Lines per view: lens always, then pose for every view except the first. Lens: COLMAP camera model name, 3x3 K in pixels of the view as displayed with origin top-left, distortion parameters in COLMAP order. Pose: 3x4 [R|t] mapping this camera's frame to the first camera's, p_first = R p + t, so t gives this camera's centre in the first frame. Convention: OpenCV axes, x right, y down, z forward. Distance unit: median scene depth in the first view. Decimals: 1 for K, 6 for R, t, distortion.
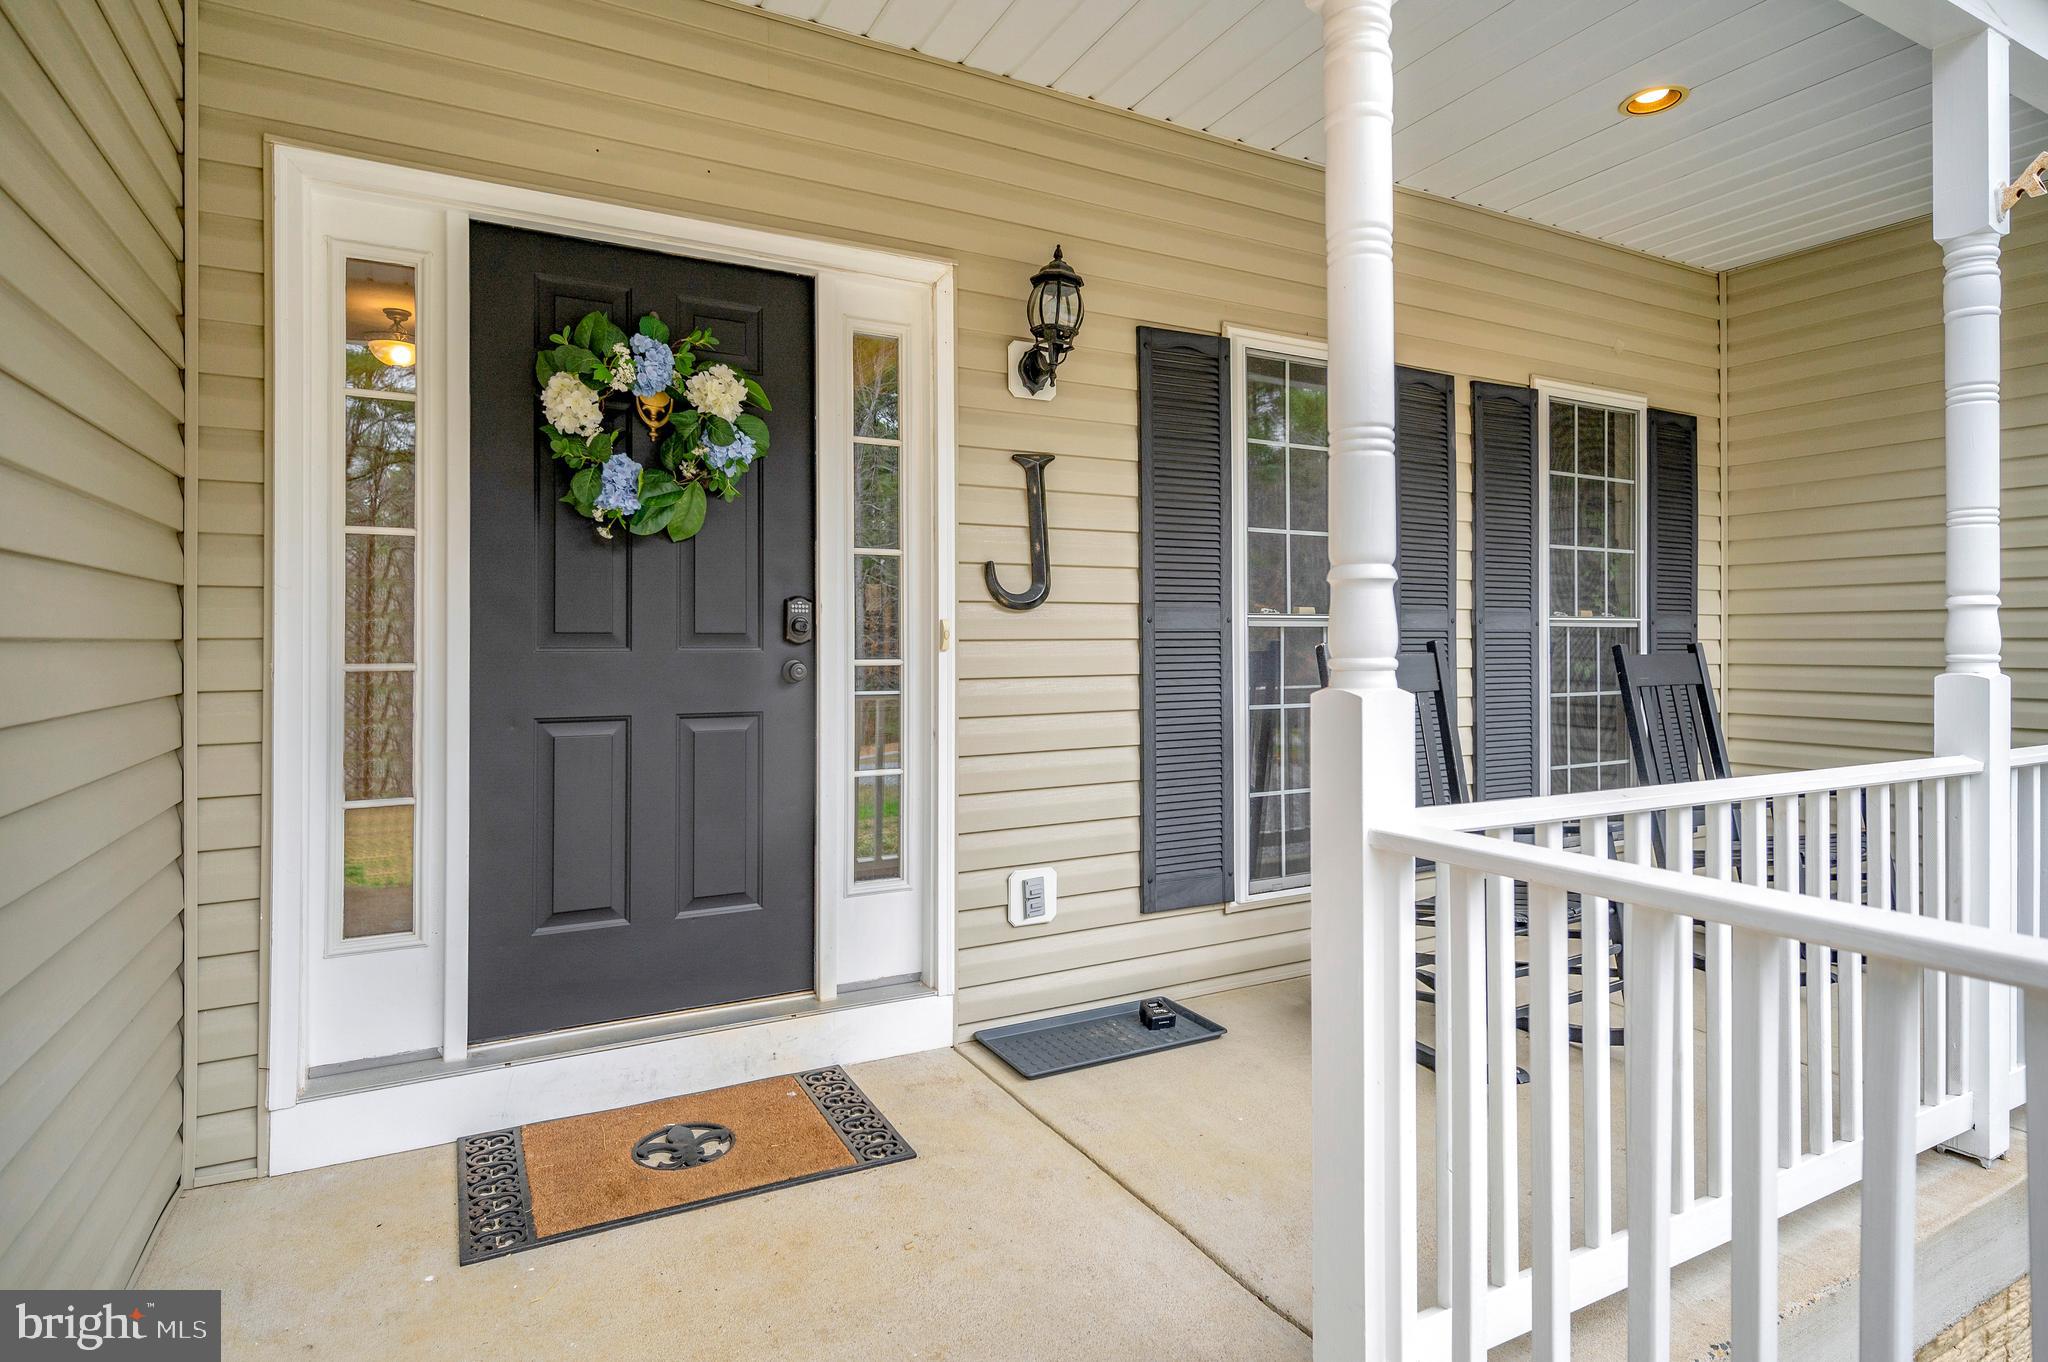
lens RADIAL K [[1087.9, 0, 1027.6], [0, 1087.9, 632.5], [0, 0, 1]] dist [-0.011367, 0.004307]
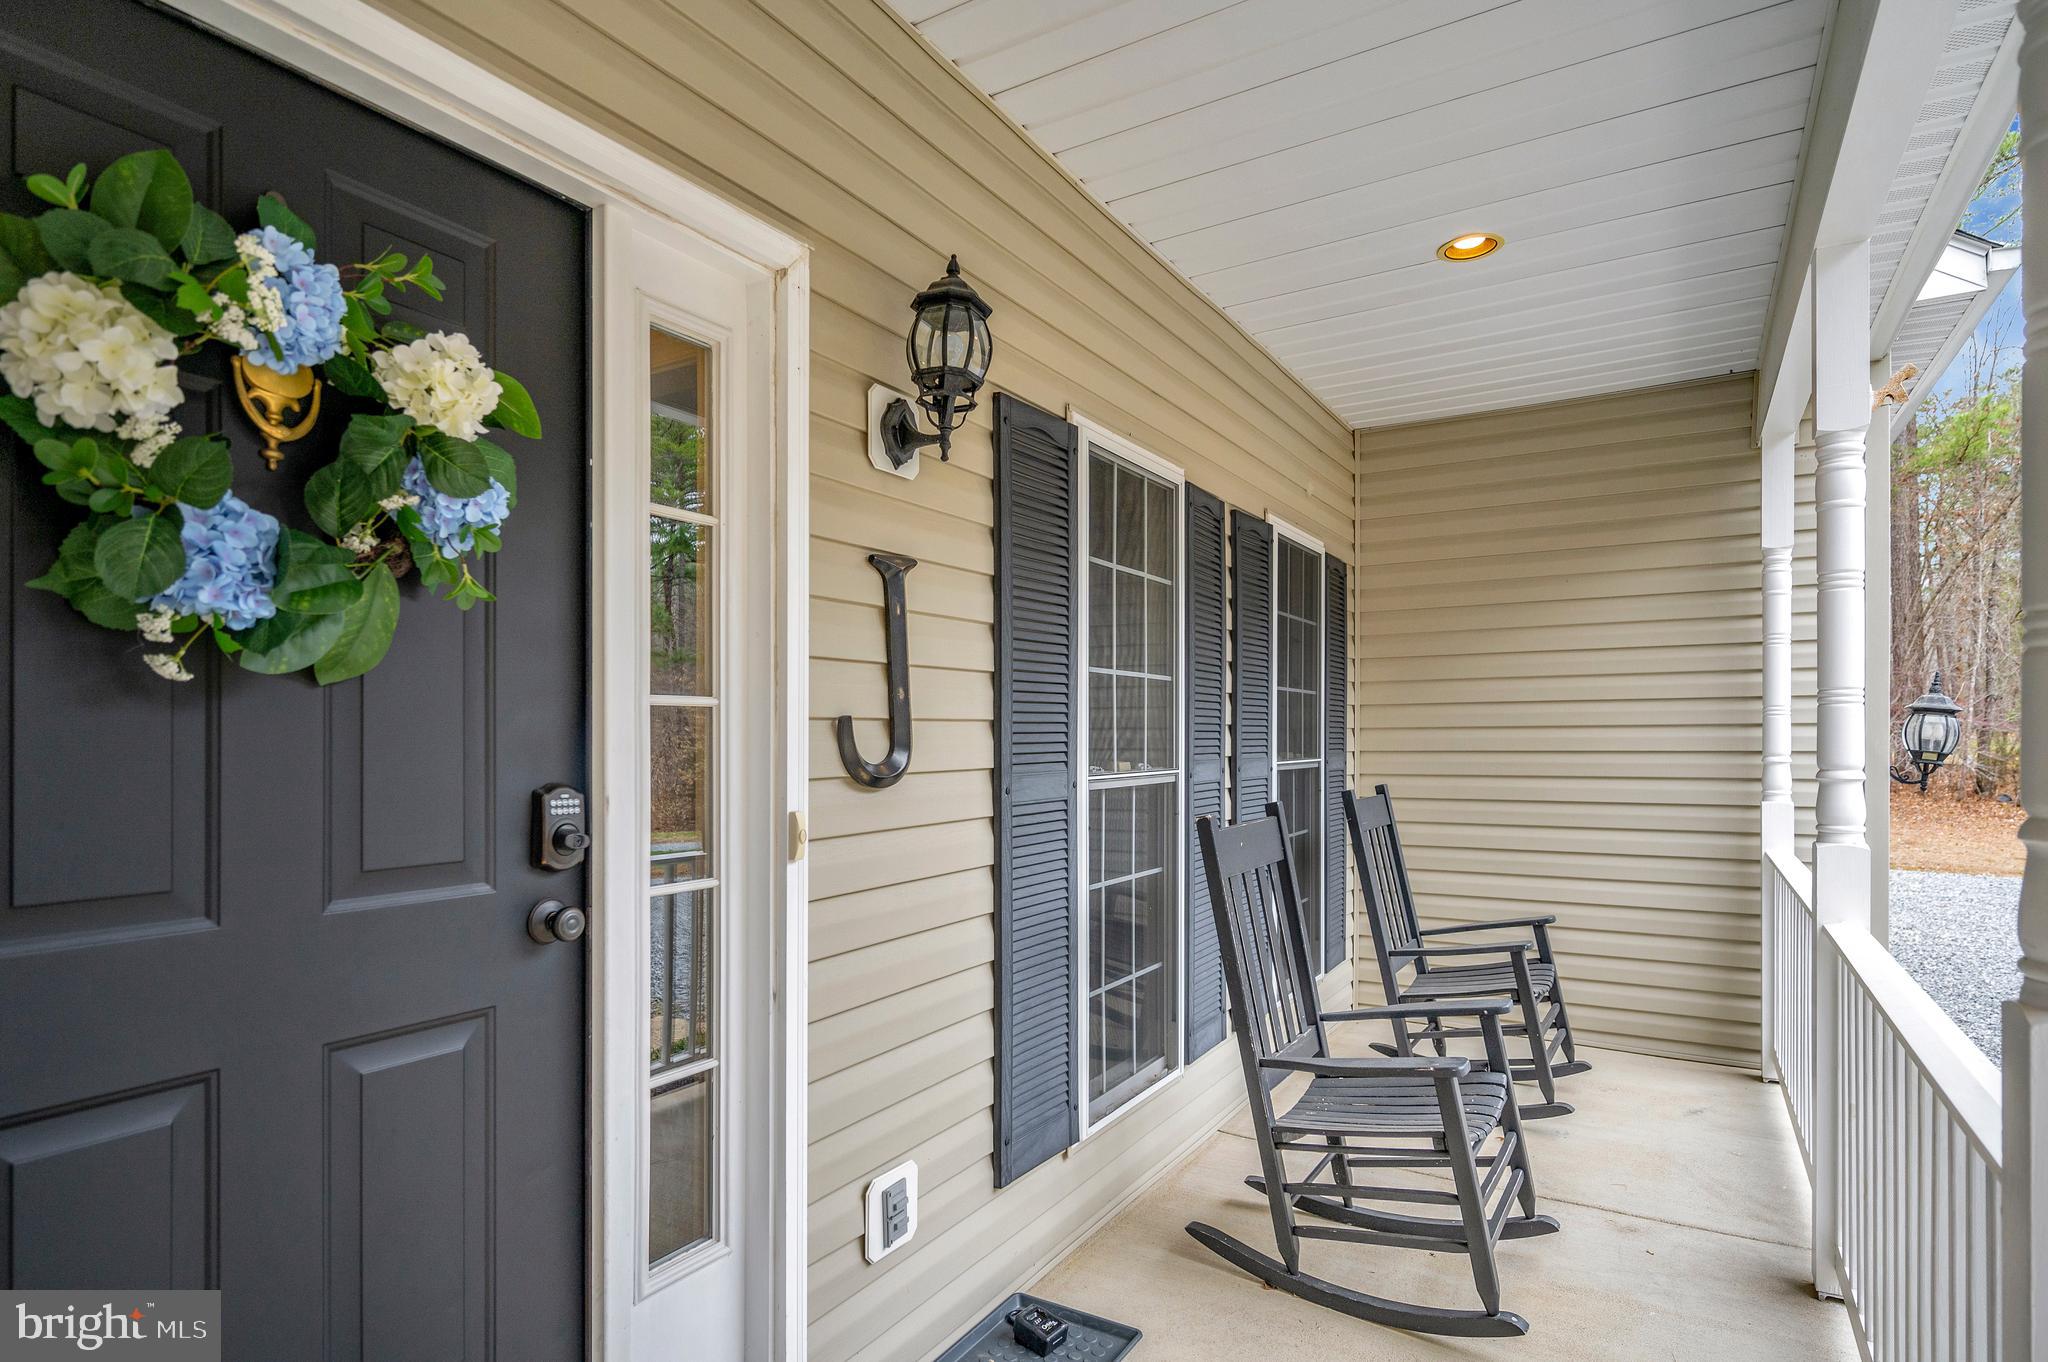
lens RADIAL K [[1087.9, 0, 1059.5], [0, 1087.9, 727.6], [0, 0, 1]] dist [-0.011367, 0.004307]
pose [[0.848207, 0.001070, 0.529663, -0.278050], [0.000412, 0.999996, -0.002681, -0.058532], [-0.529664, 0.002492, 0.848204, 0.391768]]
